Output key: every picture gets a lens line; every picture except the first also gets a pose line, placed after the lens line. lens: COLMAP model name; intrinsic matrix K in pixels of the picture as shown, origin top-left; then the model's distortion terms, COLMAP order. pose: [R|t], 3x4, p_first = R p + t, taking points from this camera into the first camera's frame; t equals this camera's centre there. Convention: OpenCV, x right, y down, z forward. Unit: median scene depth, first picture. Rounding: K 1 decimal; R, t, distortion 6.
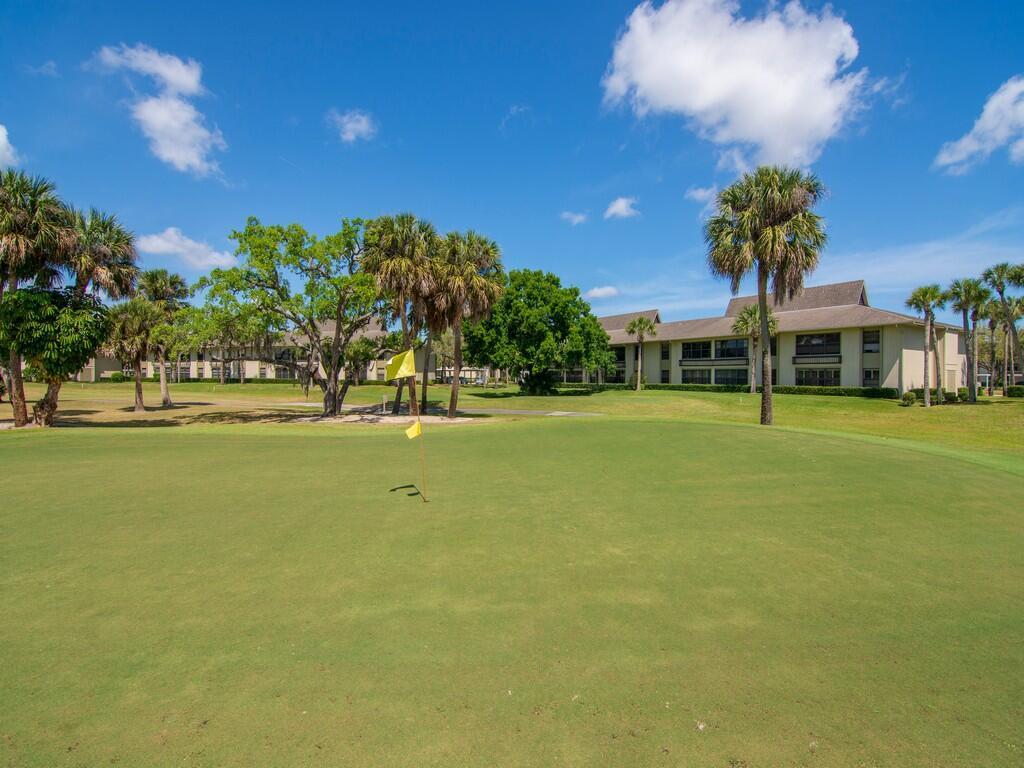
lens RADIAL K [[494.1, 0, 513.0], [0, 494.1, 372.8], [0, 0, 1]] dist [-0.012193, -0.000972]
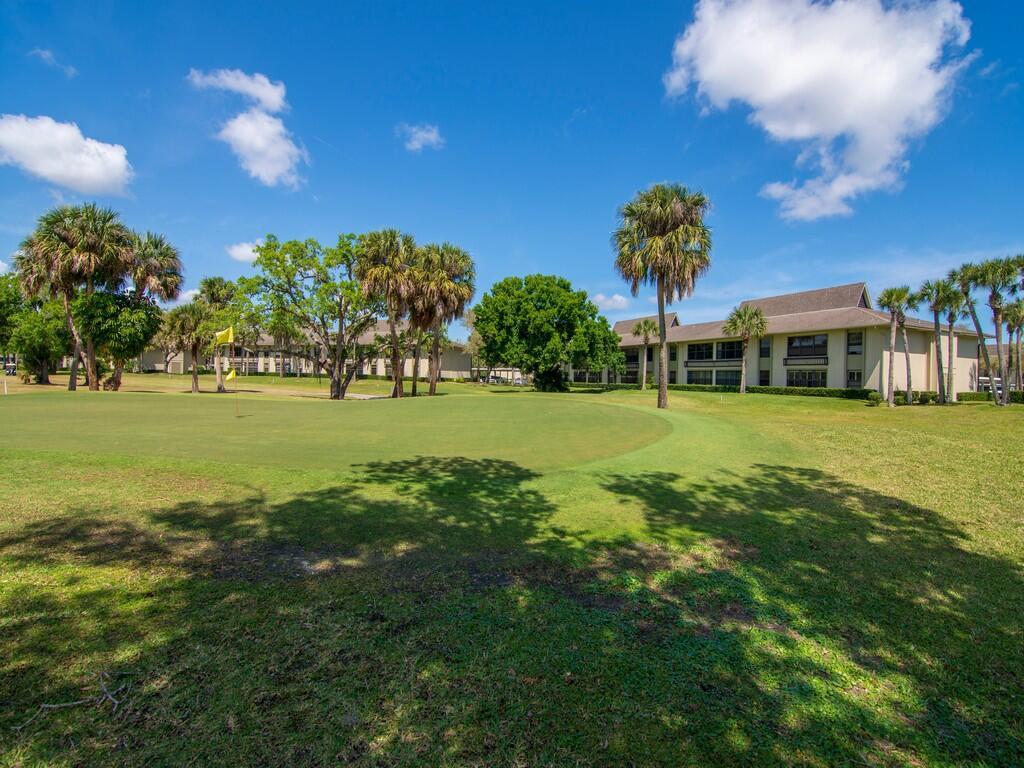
lens RADIAL K [[493.0, 0, 512.0], [0, 493.0, 384.0], [0, 0, 1]] dist [-0.006605, -0.001338]
pose [[0.990107, 0.021892, -0.138594, 0.141044], [-0.019907, 0.999679, 0.015690, 0.014333], [0.138893, -0.012776, 0.990225, -0.076737]]
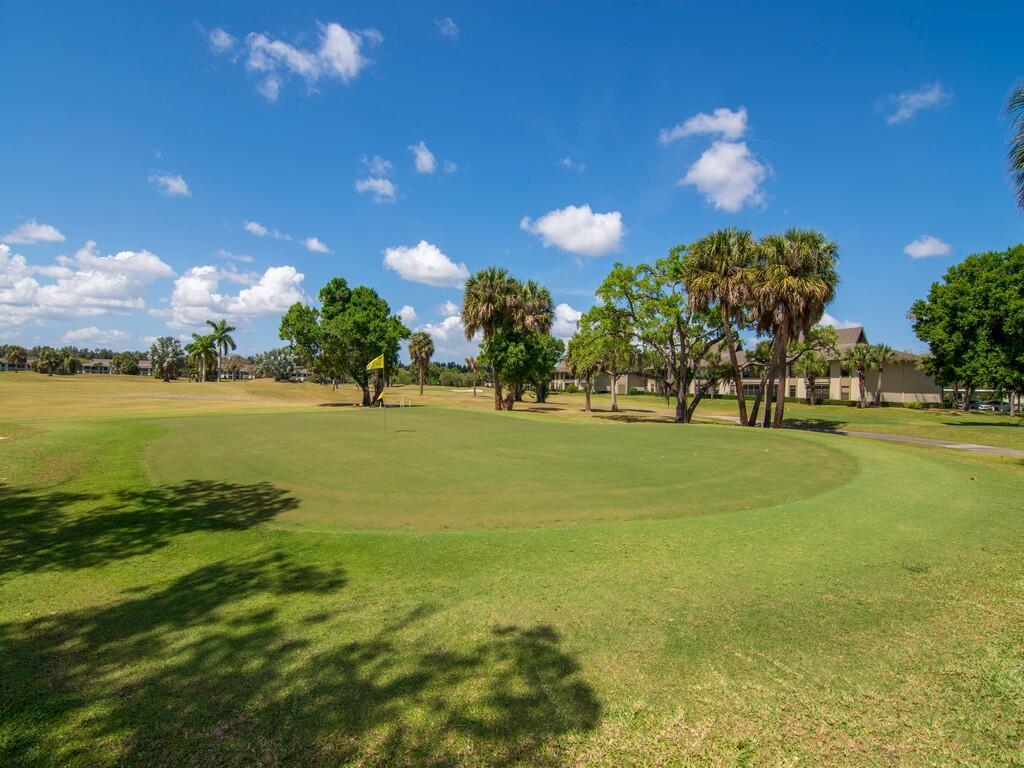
lens RADIAL K [[497.7, 0, 512.0], [0, 497.7, 384.0], [0, 0, 1]] dist [-0.005333, -0.015809]
pose [[0.521057, 0.006180, -0.853500, 0.257317], [-0.023995, 0.999685, -0.007410, 0.010964], [0.853185, 0.024341, 0.521041, 0.054209]]
